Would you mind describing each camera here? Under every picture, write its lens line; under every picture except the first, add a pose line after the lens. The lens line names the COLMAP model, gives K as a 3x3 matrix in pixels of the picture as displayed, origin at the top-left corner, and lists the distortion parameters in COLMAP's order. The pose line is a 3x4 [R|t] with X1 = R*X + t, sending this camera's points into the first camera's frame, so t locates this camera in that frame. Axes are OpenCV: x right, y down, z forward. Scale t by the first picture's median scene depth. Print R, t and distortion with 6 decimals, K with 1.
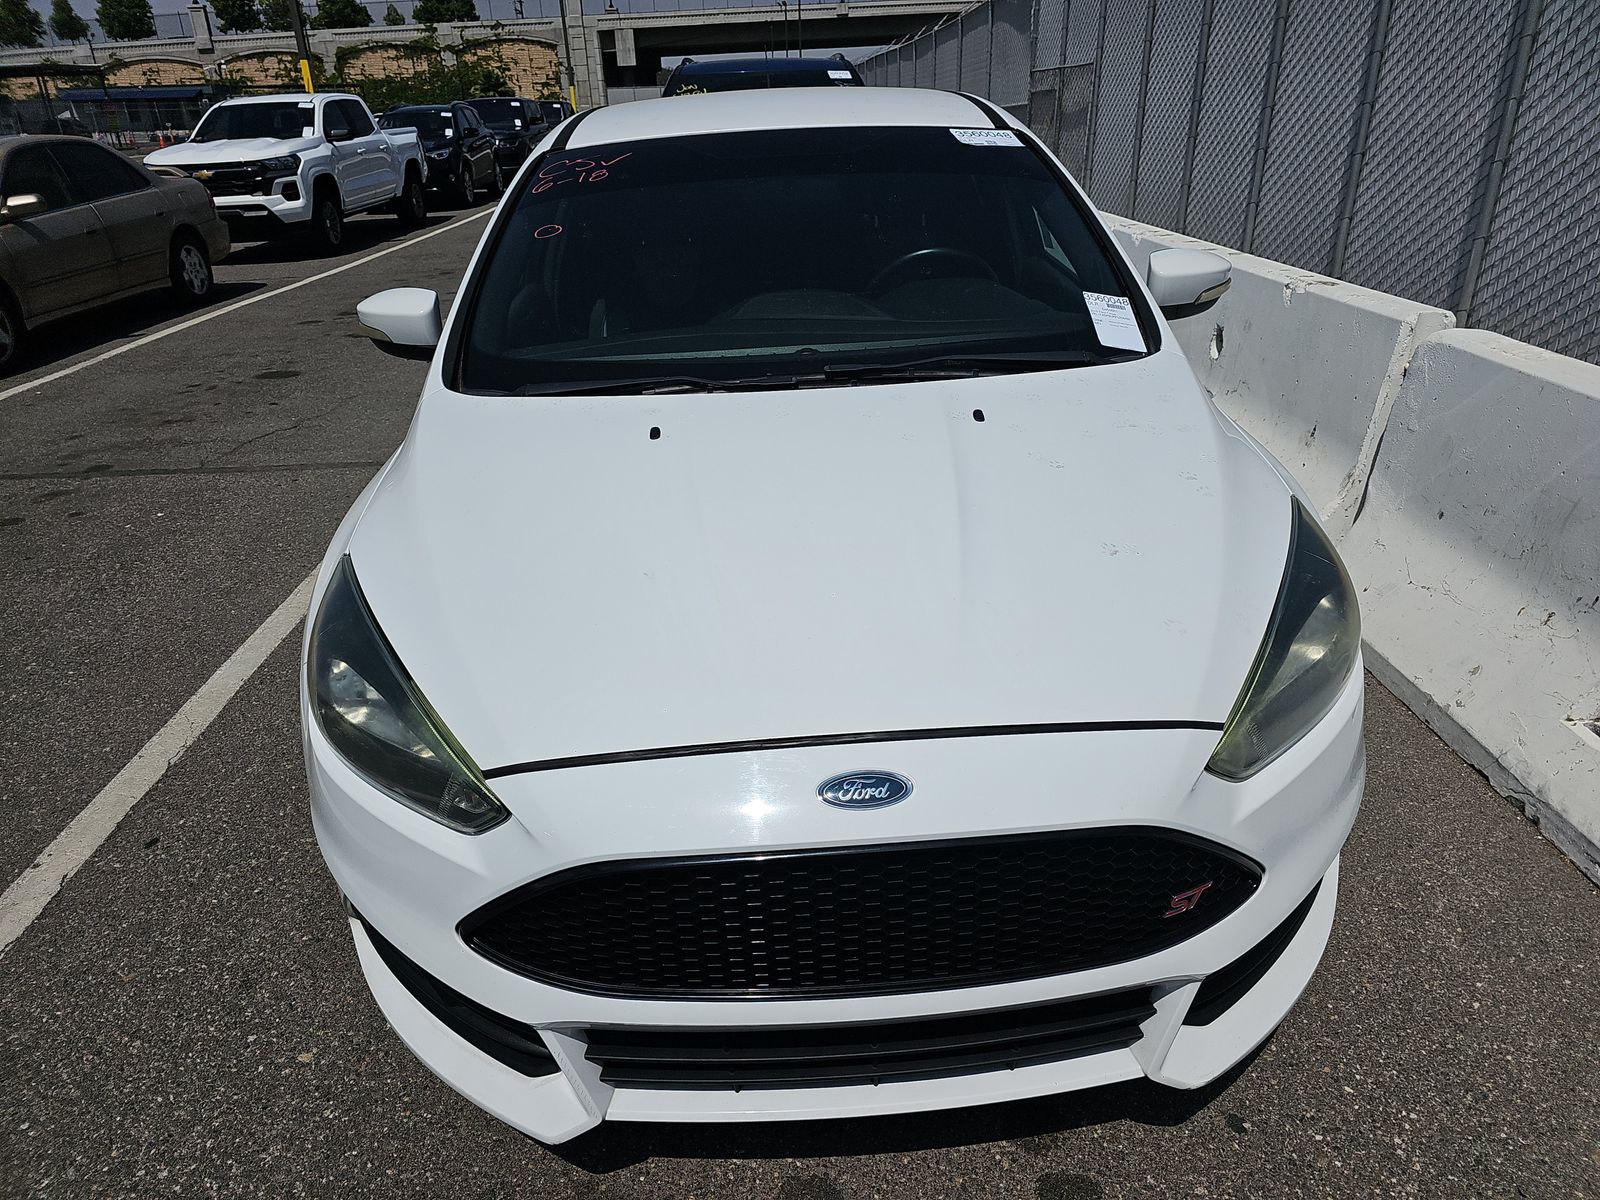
lens RADIAL K [[1060.1, 0, 800.0], [0, 1060.1, 600.0], [0, 0, 1]] dist [0.061778, -0.045563]
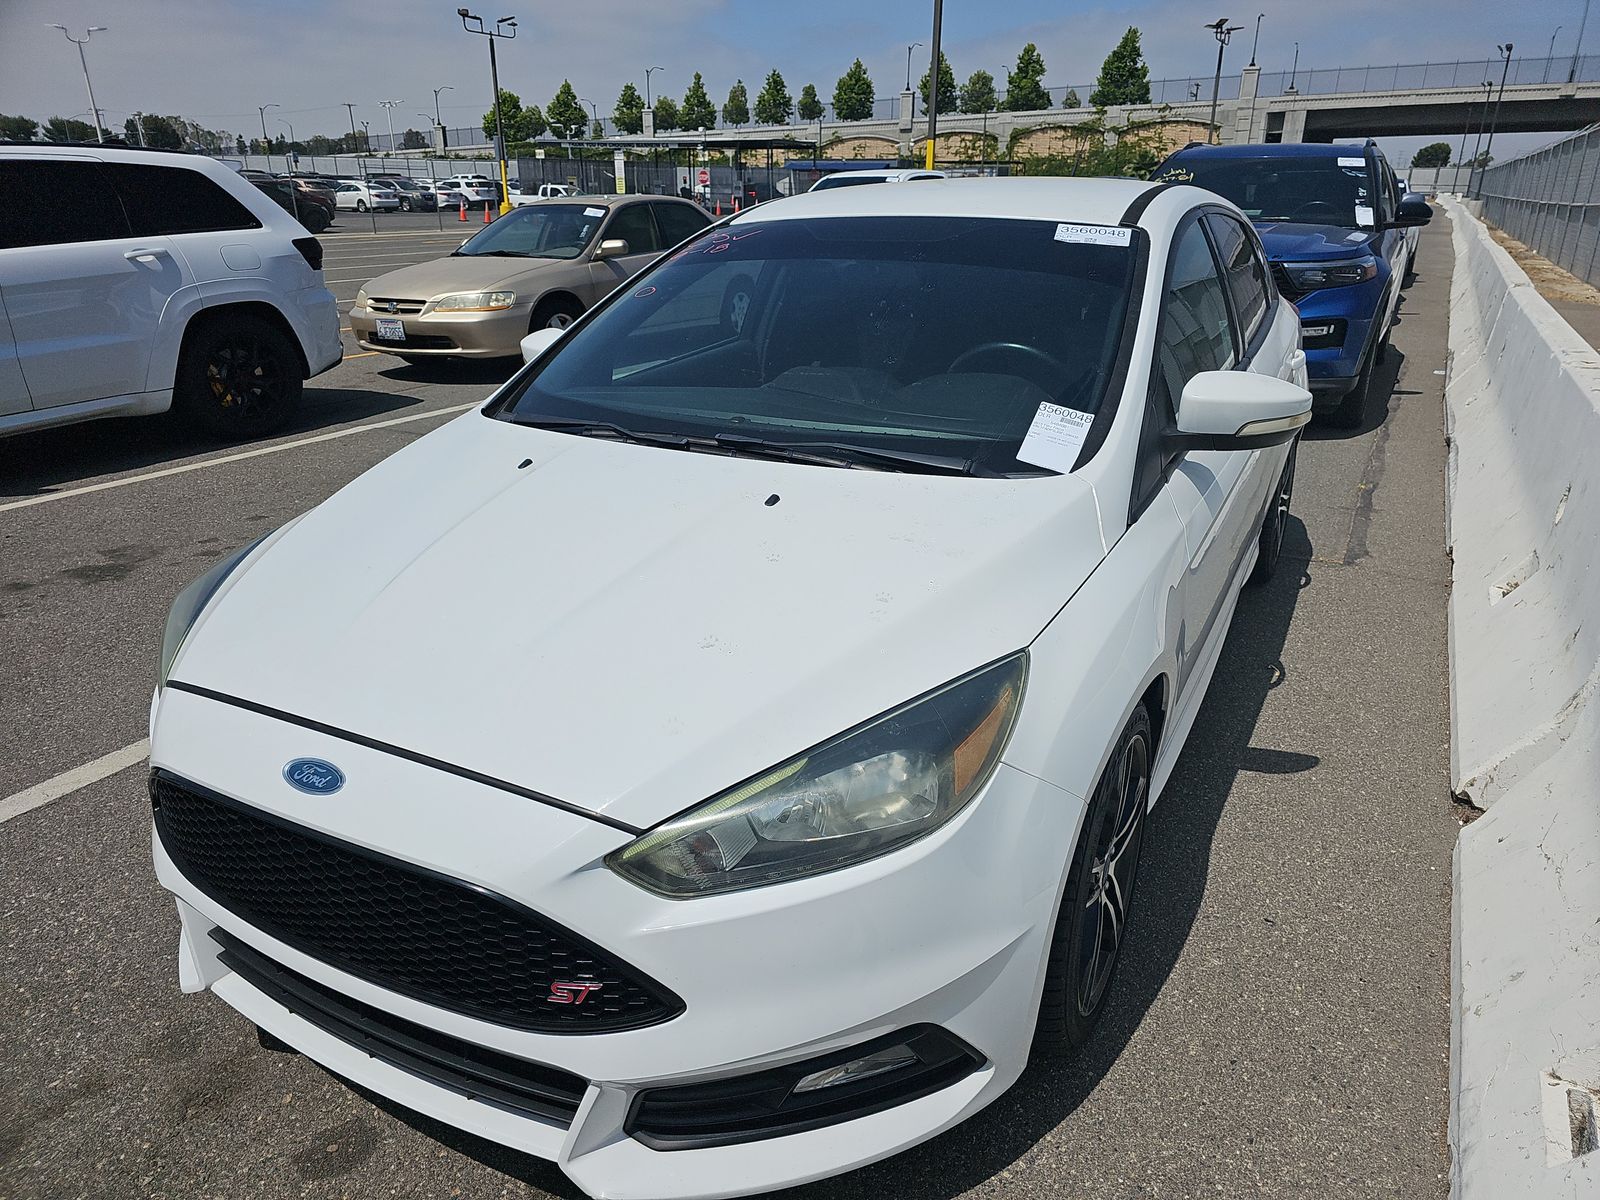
lens RADIAL K [[1044.0, 0, 804.9], [0, 1044.0, 602.8], [0, 0, 1]] dist [0.059537, -0.054988]
pose [[0.855820, 0.220479, -0.467933, 0.581871], [-0.244956, 0.969494, 0.008794, -0.081523], [0.455597, 0.107097, 0.883720, 0.128563]]
